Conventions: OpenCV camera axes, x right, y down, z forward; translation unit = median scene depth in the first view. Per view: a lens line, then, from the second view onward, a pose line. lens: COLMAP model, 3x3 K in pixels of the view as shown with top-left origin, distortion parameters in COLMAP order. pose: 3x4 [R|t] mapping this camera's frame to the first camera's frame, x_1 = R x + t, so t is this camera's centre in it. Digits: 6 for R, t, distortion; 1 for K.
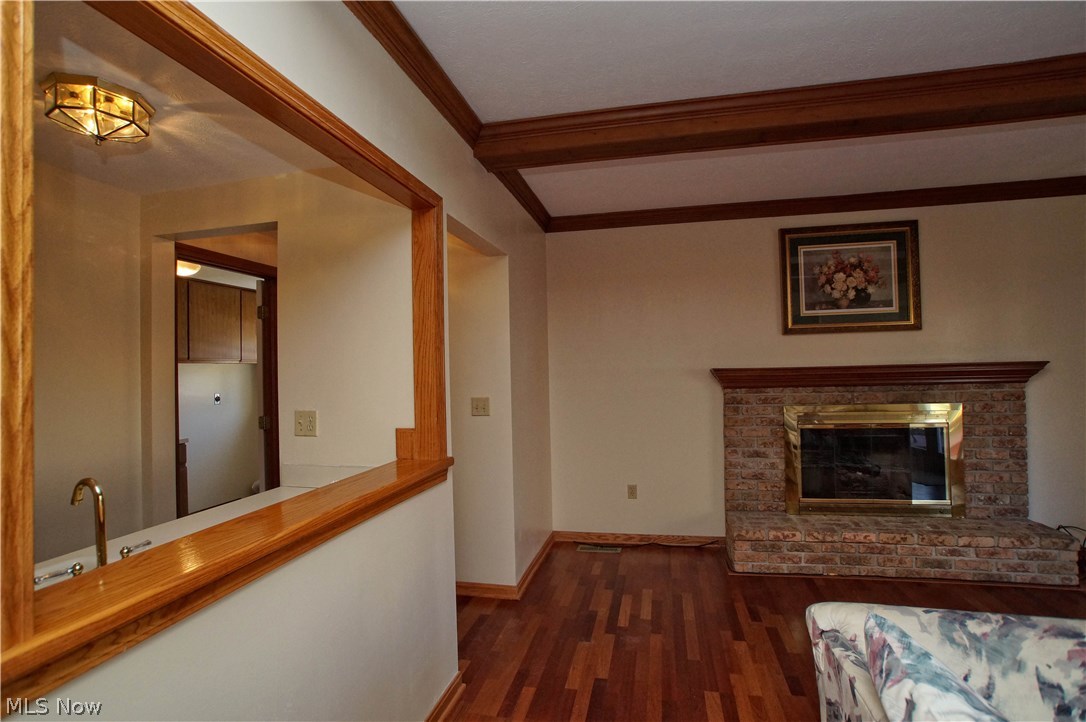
lens RADIAL K [[521.5, 0, 543.0], [0, 521.5, 361.0], [0, 0, 1]] dist [-0.057374, 0.024976]
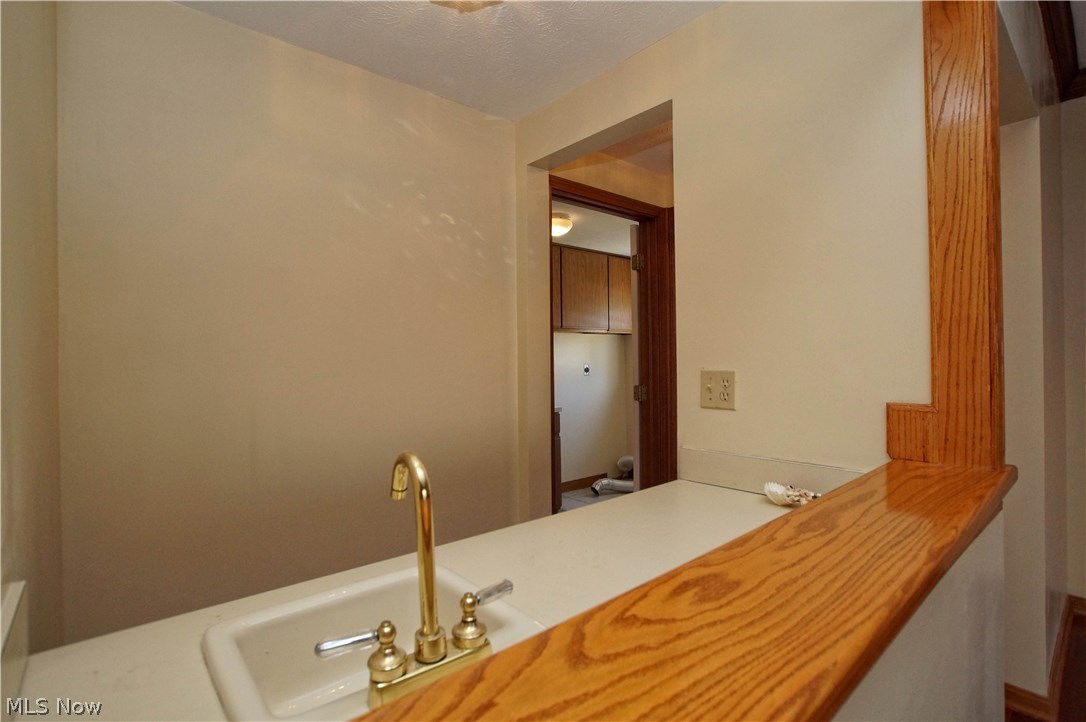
lens RADIAL K [[521.5, 0, 543.0], [0, 521.5, 361.0], [0, 0, 1]] dist [-0.057374, 0.024976]
pose [[0.802527, 0.013250, -0.596469, -0.163807], [0.003979, 0.999612, 0.027559, 0.043546], [0.596603, -0.024491, 0.802163, 0.225365]]
